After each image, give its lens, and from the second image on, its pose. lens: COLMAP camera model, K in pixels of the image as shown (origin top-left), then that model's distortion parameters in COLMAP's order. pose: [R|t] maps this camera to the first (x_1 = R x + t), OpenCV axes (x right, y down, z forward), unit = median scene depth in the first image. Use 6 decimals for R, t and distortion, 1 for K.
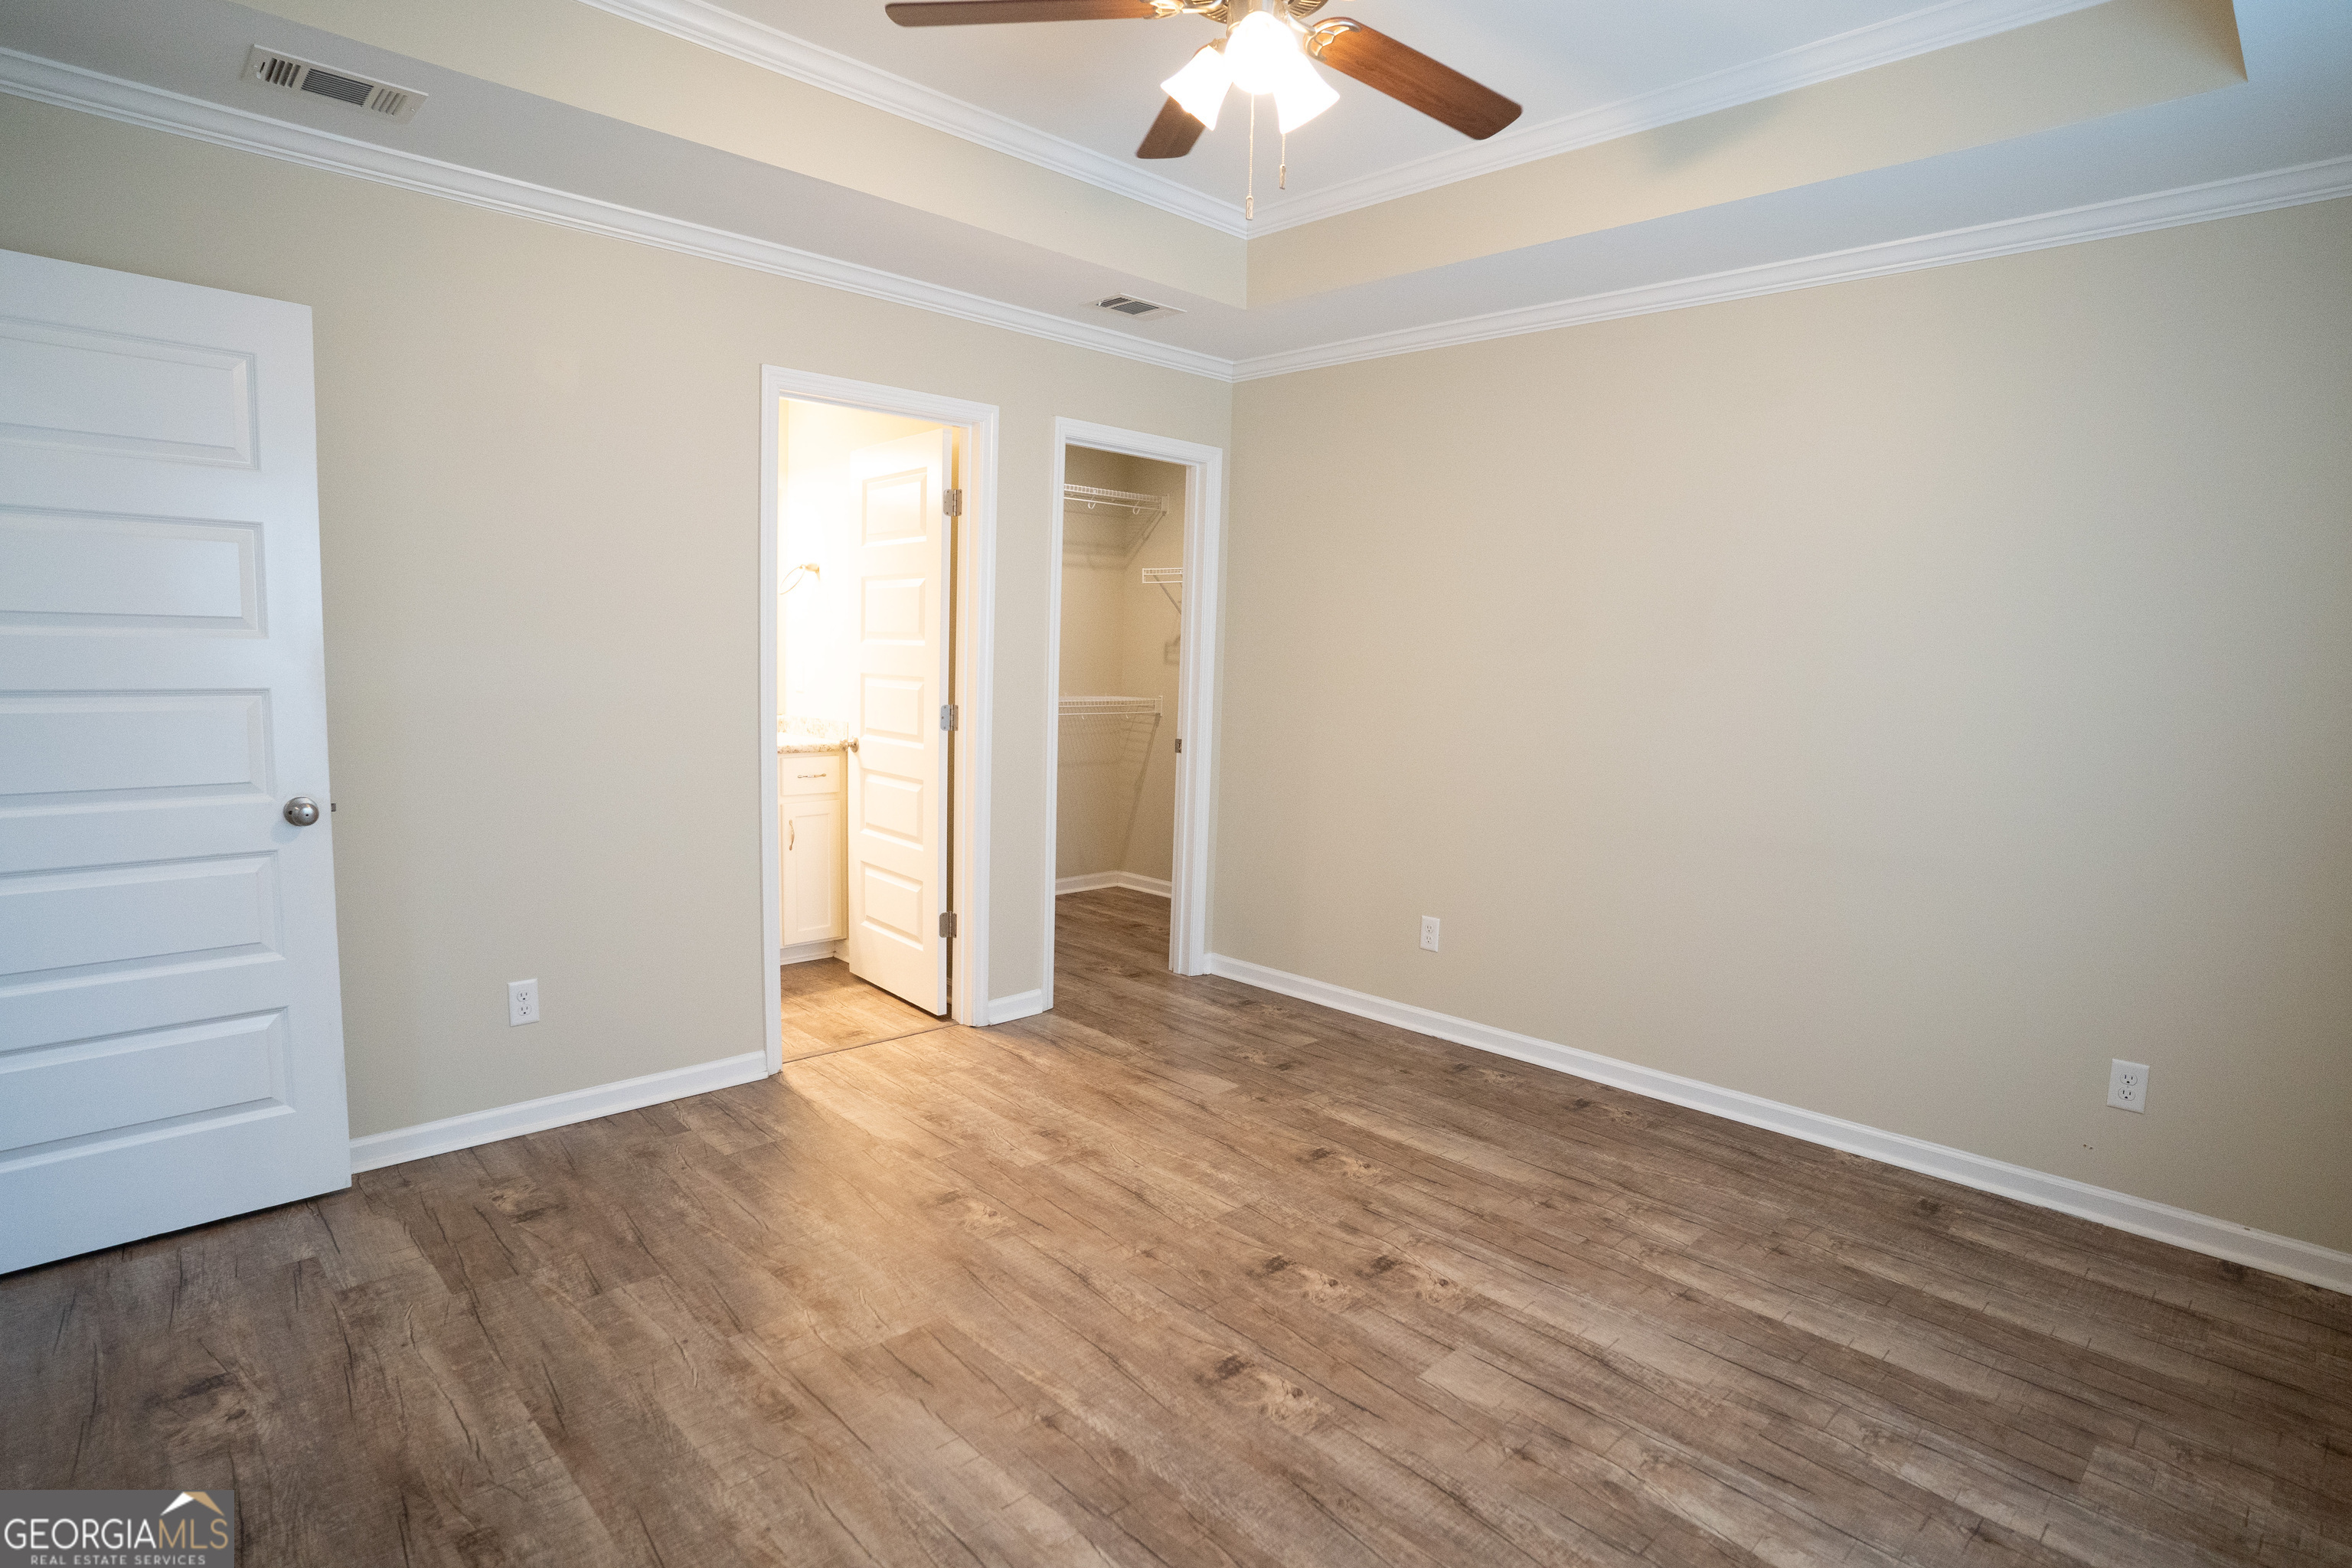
lens RADIAL K [[1199.5, 0, 1176.0], [0, 1199.5, 784.0], [0, 0, 1]] dist [-0.079823, 0.040796]
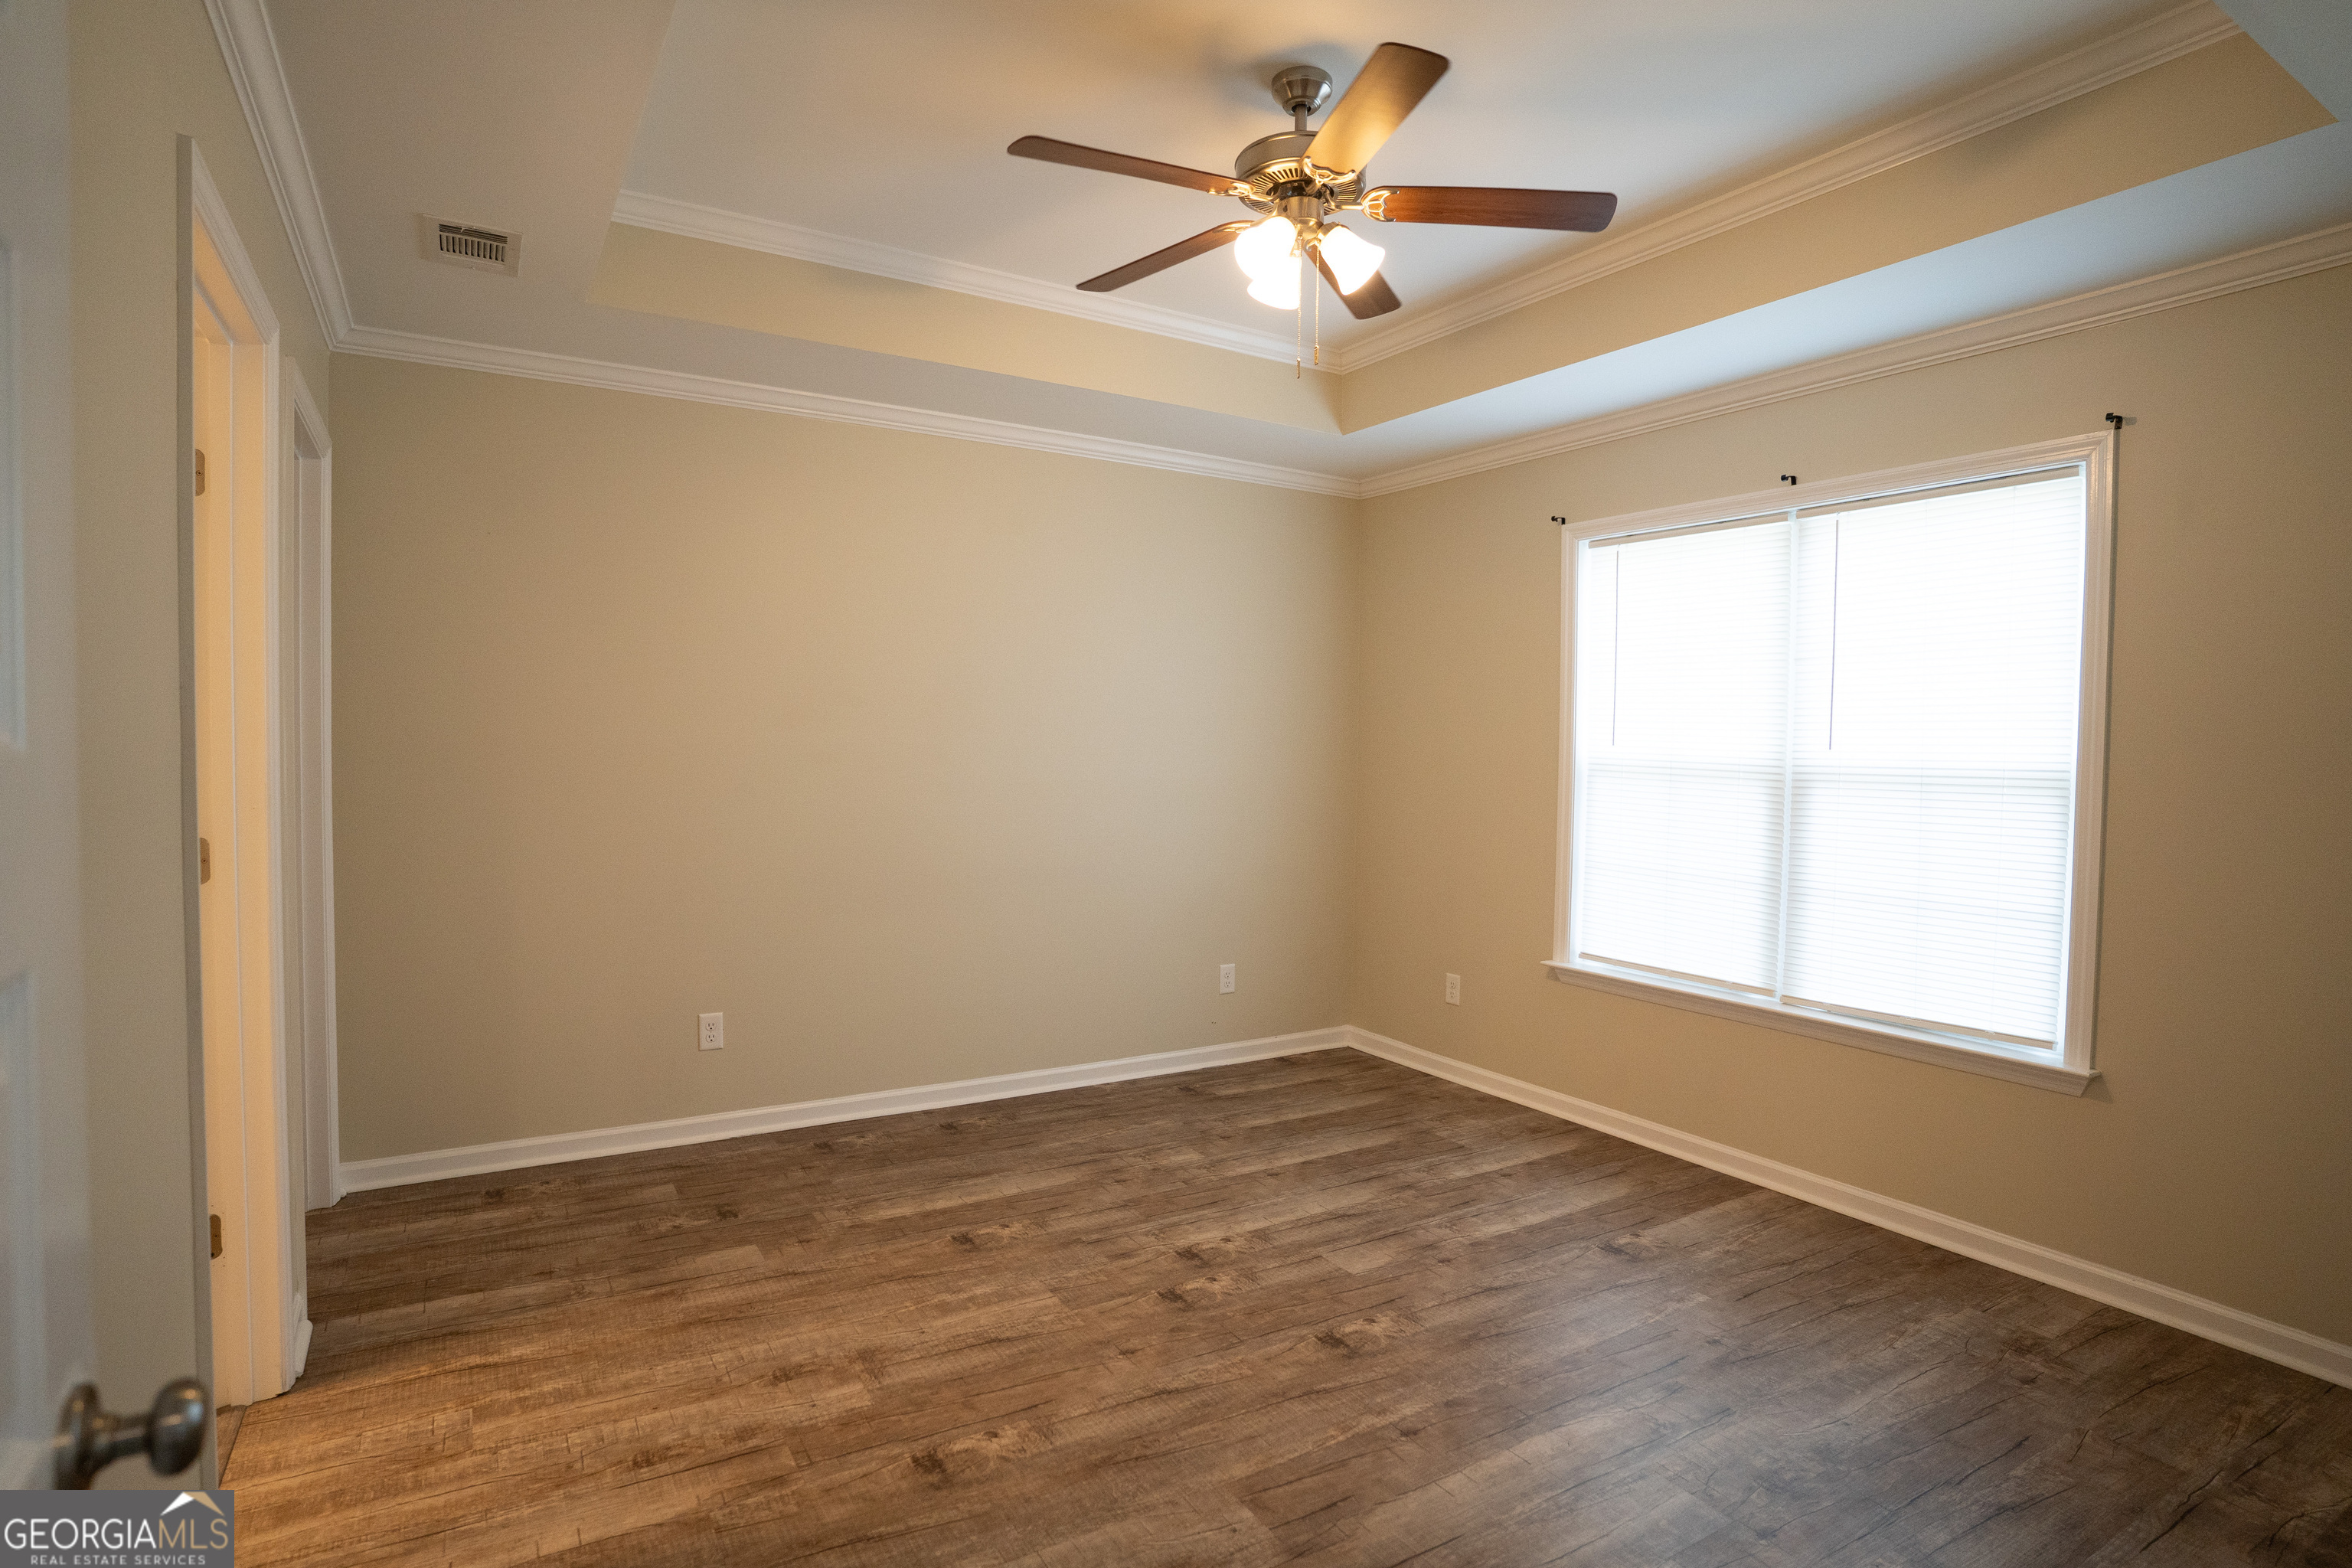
lens RADIAL K [[1155.8, 0, 1176.0], [0, 1155.8, 784.0], [0, 0, 1]] dist [-0.083471, 0.042173]
pose [[0.247278, -0.058116, 0.967200, -0.770398], [0.101593, 0.994253, 0.033768, -0.083181], [-0.963604, 0.089911, 0.251761, 0.593141]]
